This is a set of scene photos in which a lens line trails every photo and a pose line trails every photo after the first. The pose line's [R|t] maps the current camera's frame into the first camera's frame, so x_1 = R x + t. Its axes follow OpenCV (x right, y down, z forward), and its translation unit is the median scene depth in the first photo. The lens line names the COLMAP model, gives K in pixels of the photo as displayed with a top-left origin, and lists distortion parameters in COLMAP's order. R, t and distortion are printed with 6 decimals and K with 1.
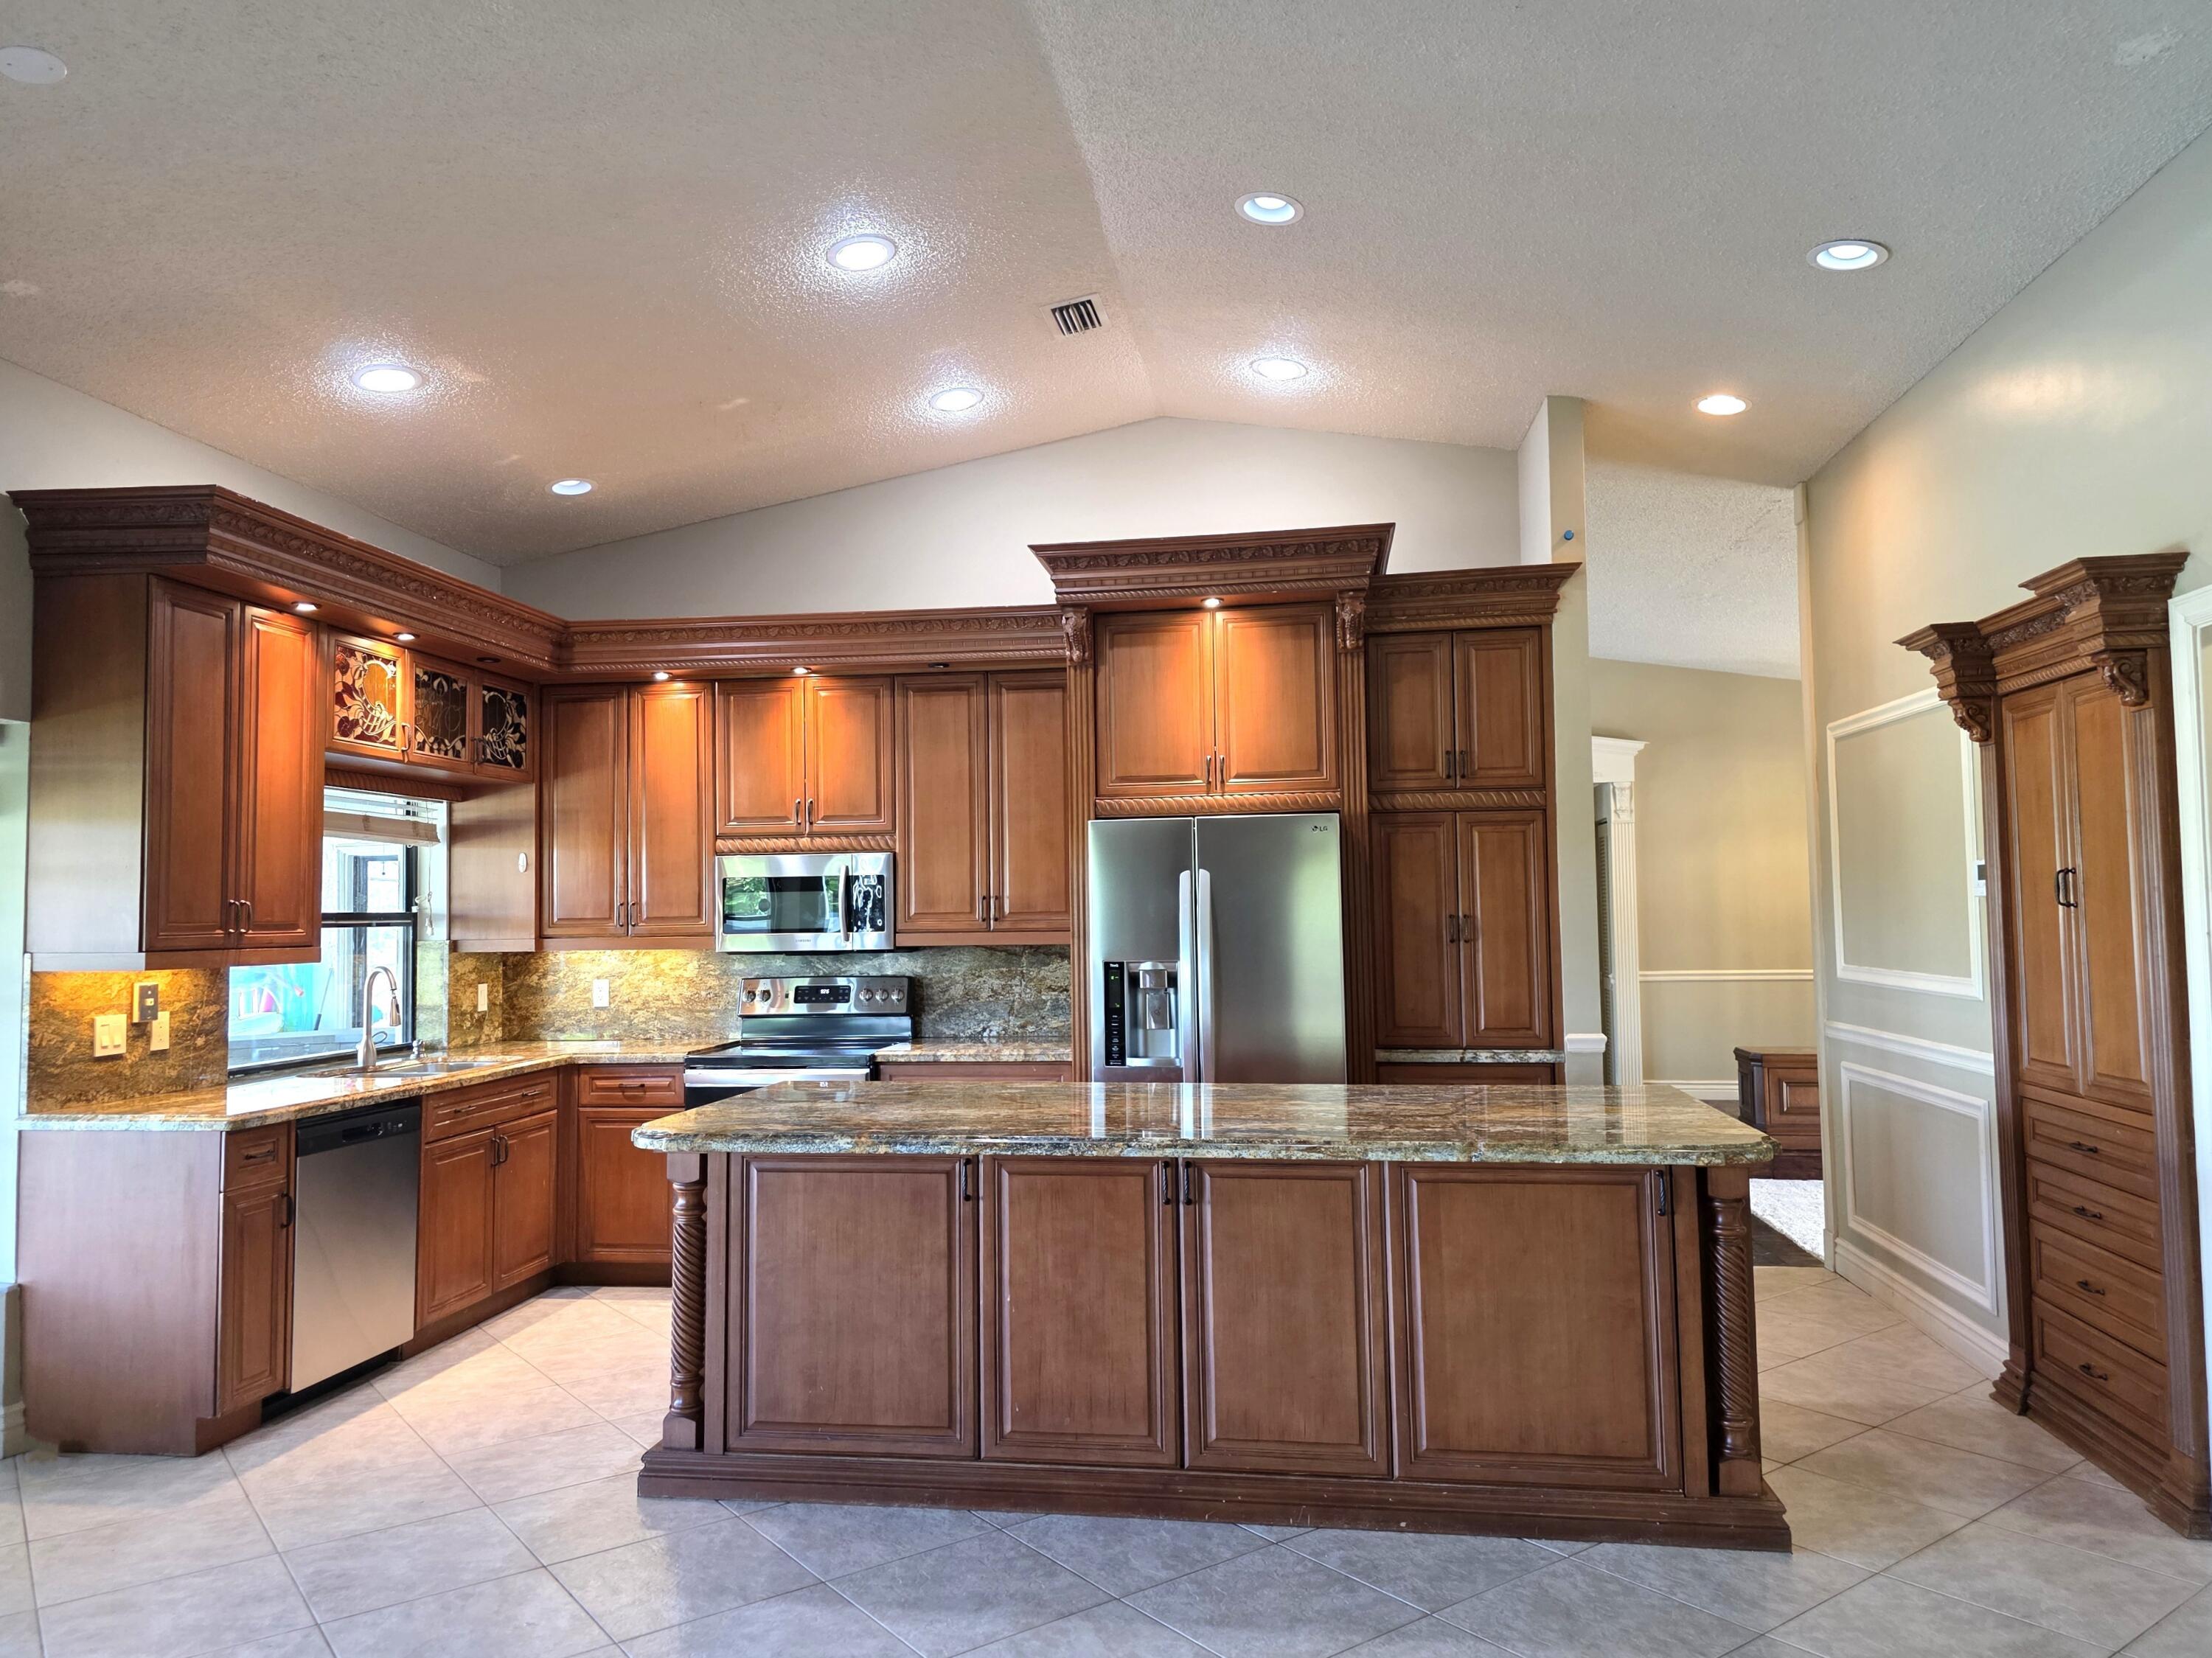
lens RADIAL K [[1530.1, 0, 1090.1], [0, 1530.1, 830.6], [0, 0, 1]] dist [0.063935, -0.056842]
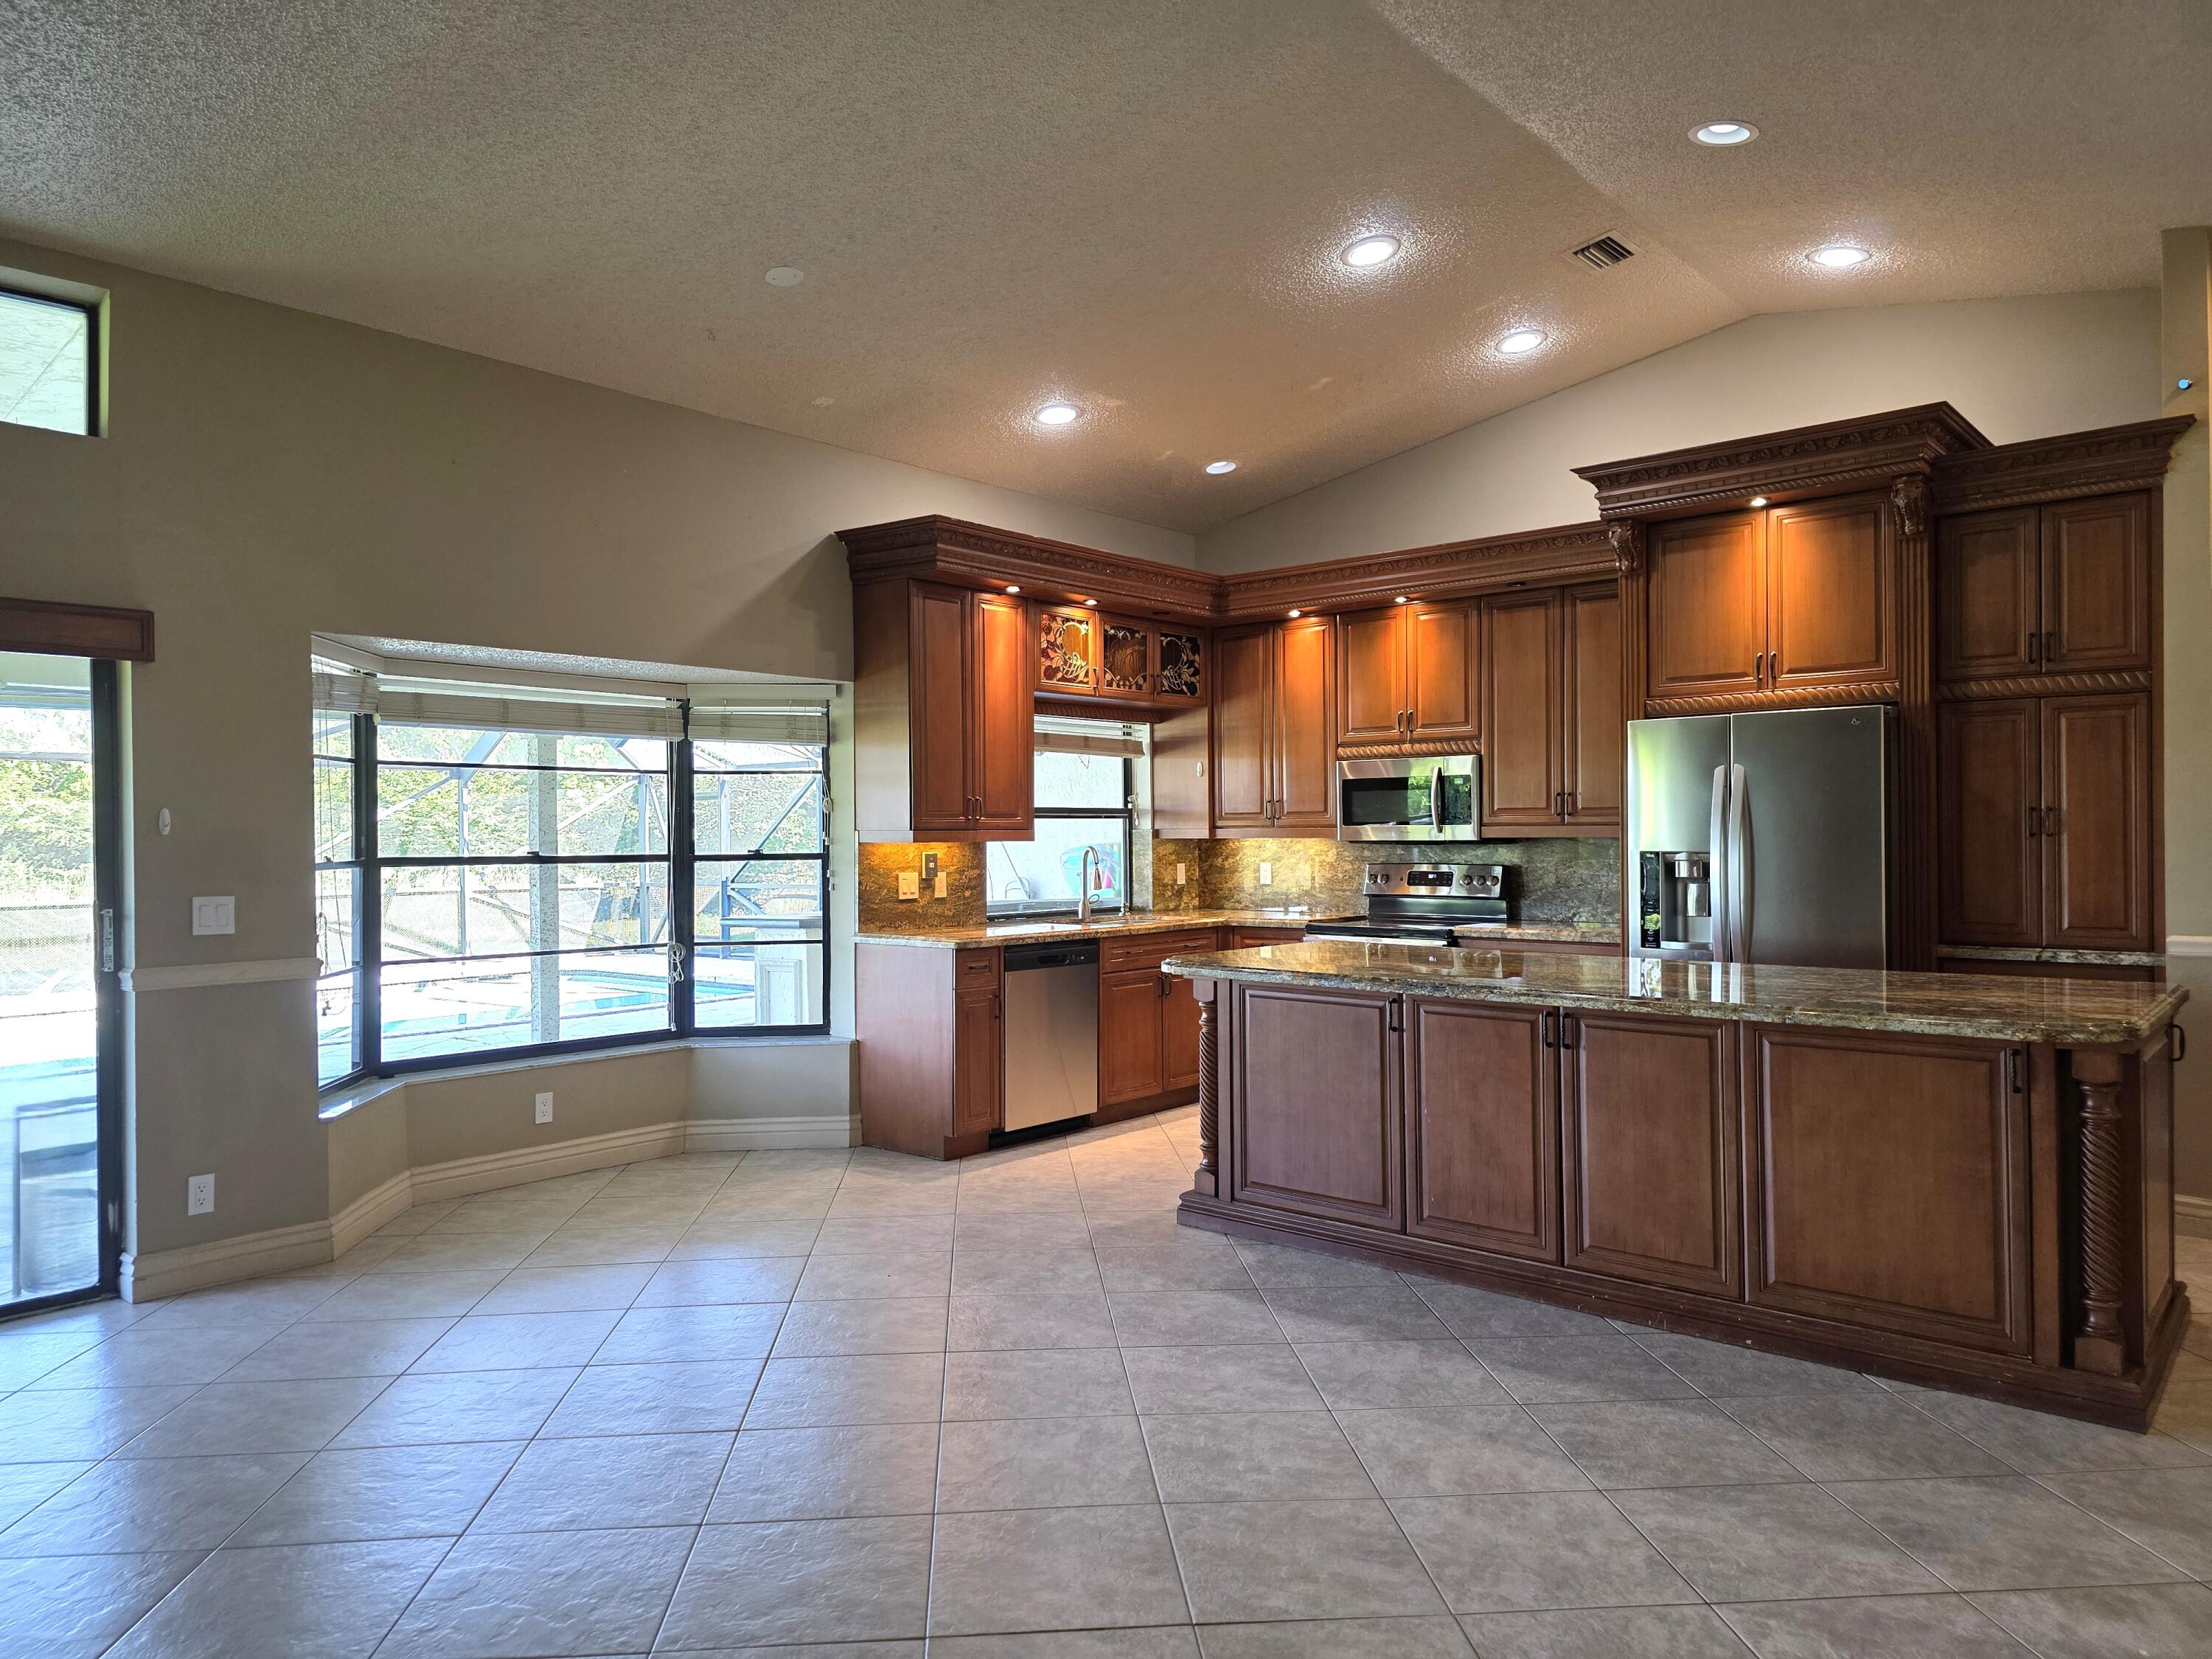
lens RADIAL K [[1530.3, 0, 1115.2], [0, 1530.3, 832.0], [0, 0, 1]] dist [0.063935, -0.056842]
pose [[0.841096, 0.005917, -0.540854, 0.329004], [0.026521, 0.998286, 0.052166, 0.006203], [0.540235, -0.058221, 0.839497, -0.133037]]
